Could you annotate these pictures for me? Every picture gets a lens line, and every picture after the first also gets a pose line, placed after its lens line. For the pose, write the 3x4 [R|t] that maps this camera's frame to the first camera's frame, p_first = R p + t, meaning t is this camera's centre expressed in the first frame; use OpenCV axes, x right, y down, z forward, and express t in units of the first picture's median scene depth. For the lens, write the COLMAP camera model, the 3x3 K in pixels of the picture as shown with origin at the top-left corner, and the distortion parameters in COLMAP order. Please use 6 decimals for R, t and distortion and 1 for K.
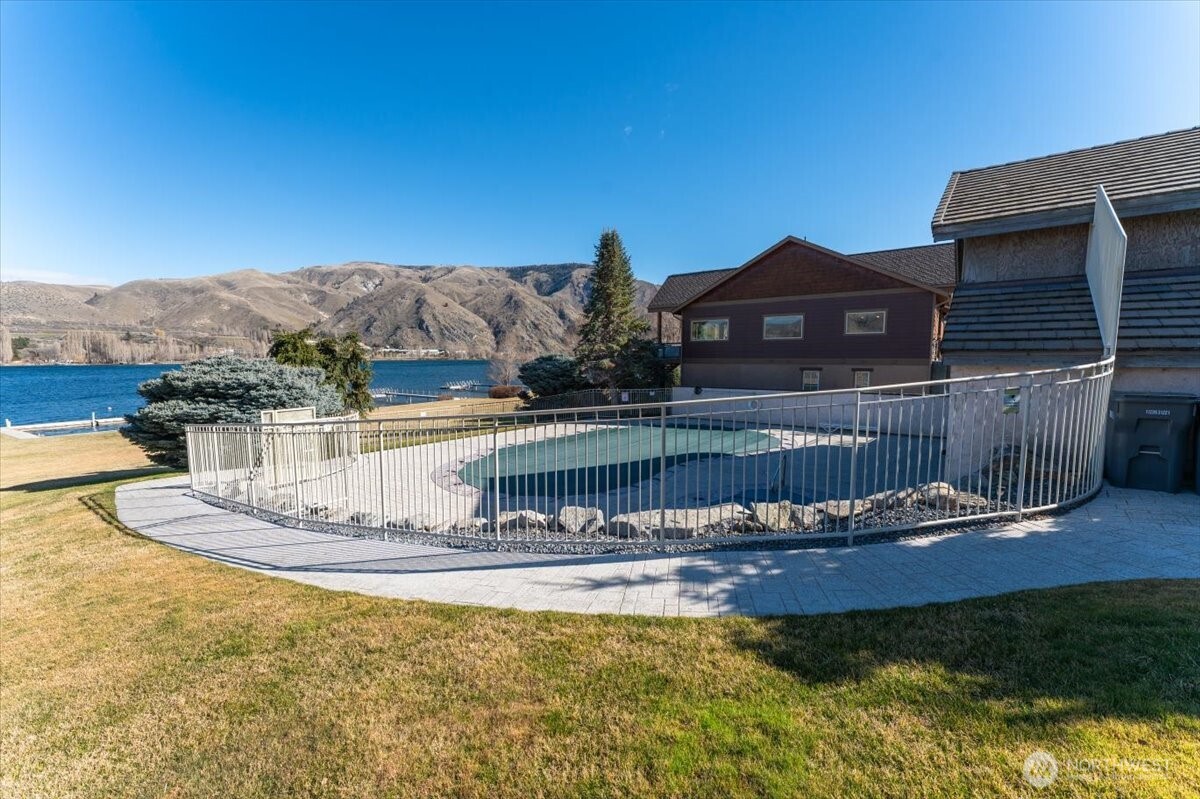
lens RADIAL K [[475.9, 0, 605.4], [0, 475.9, 403.0], [0, 0, 1]] dist [-0.006741, 0.000662]
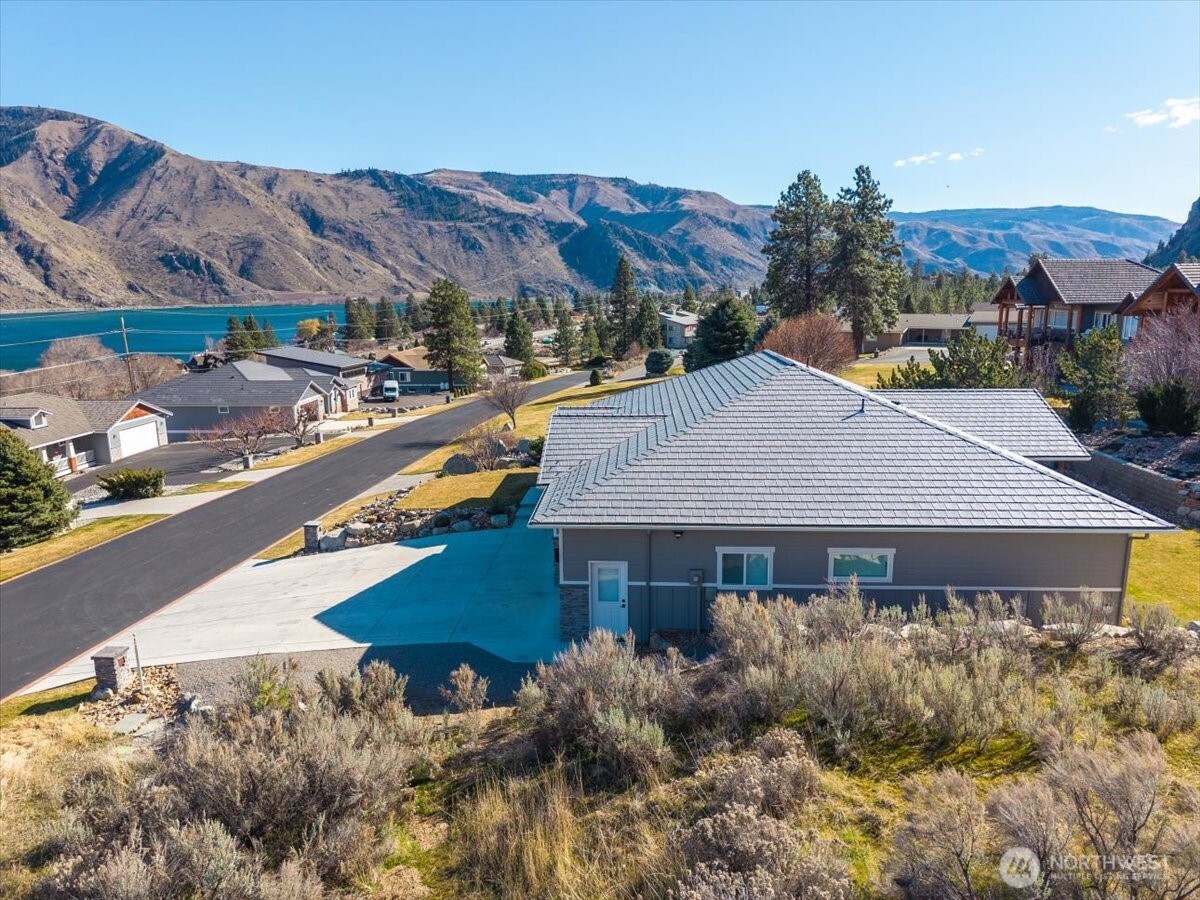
lens RADIAL K [[805.5, 0, 598.6], [0, 805.5, 451.2], [0, 0, 1]] dist [0.011052, -0.008232]
pose [[0.885325, -0.101114, 0.453845, 0.062133], [0.055136, 0.992011, 0.113461, -0.008822], [-0.461692, -0.075426, 0.883828, -0.069639]]
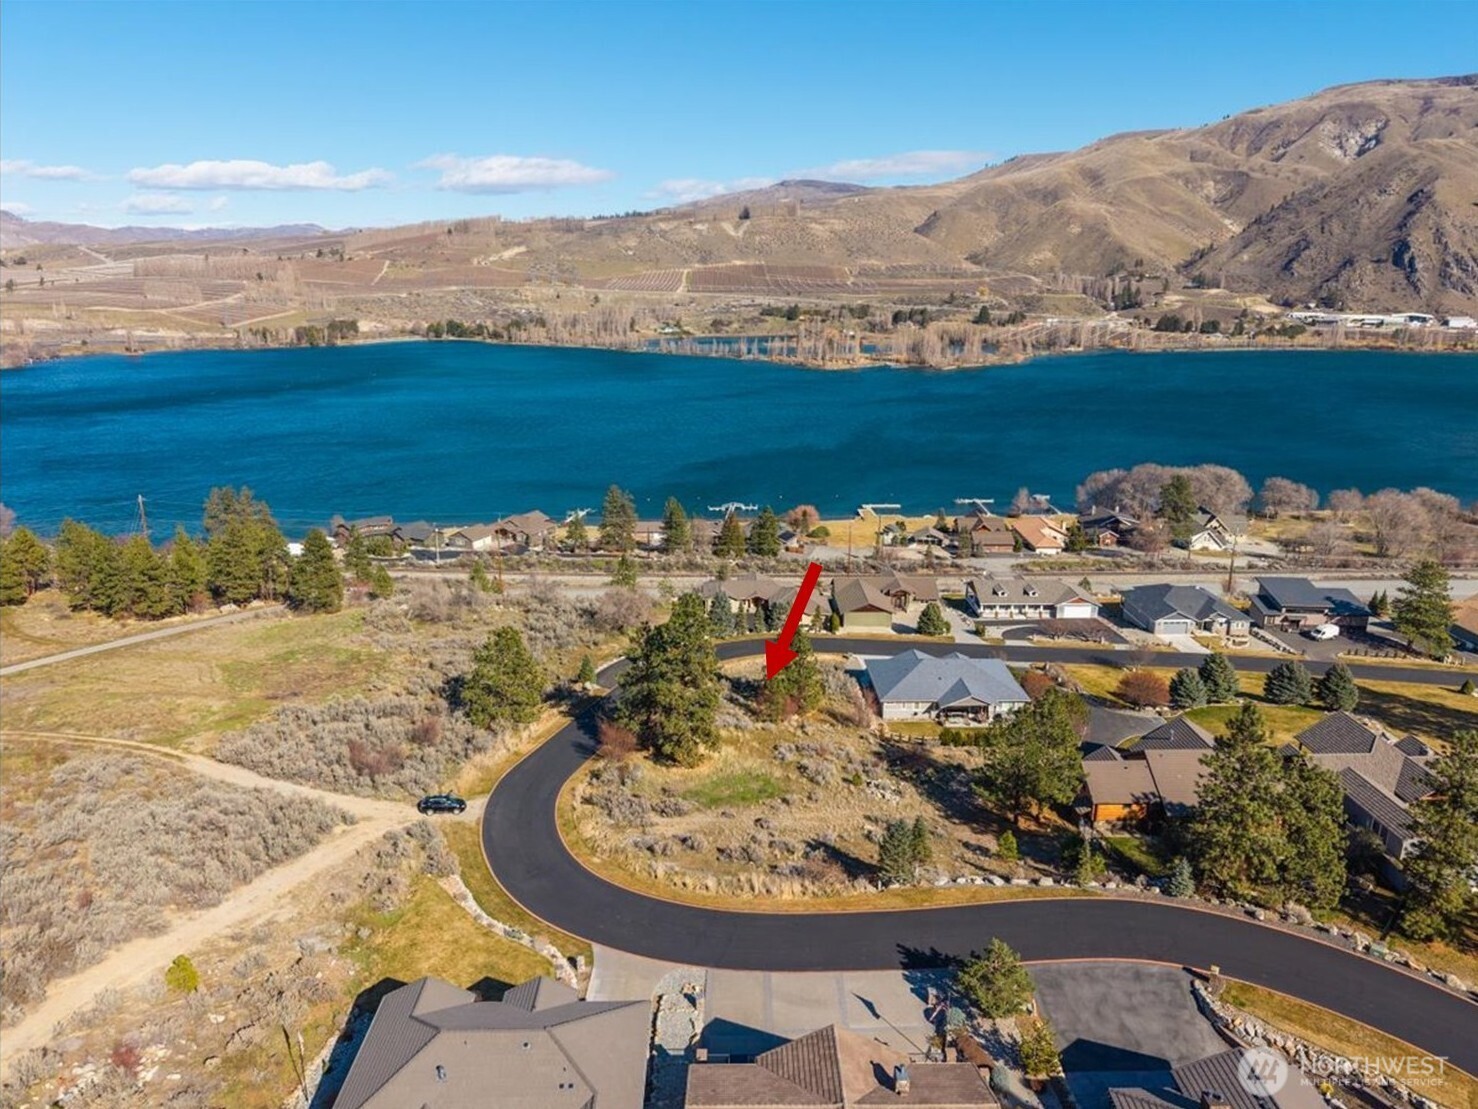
lens RADIAL K [[992.1, 0, 742.3], [0, 992.1, 561.6], [0, 0, 1]] dist [0.011052, -0.008232]
pose [[0.540513, 0.238705, -0.806762, 0.127015], [-0.085823, 0.969548, 0.229370, -0.033384], [0.836947, -0.054739, 0.544540, -0.114064]]
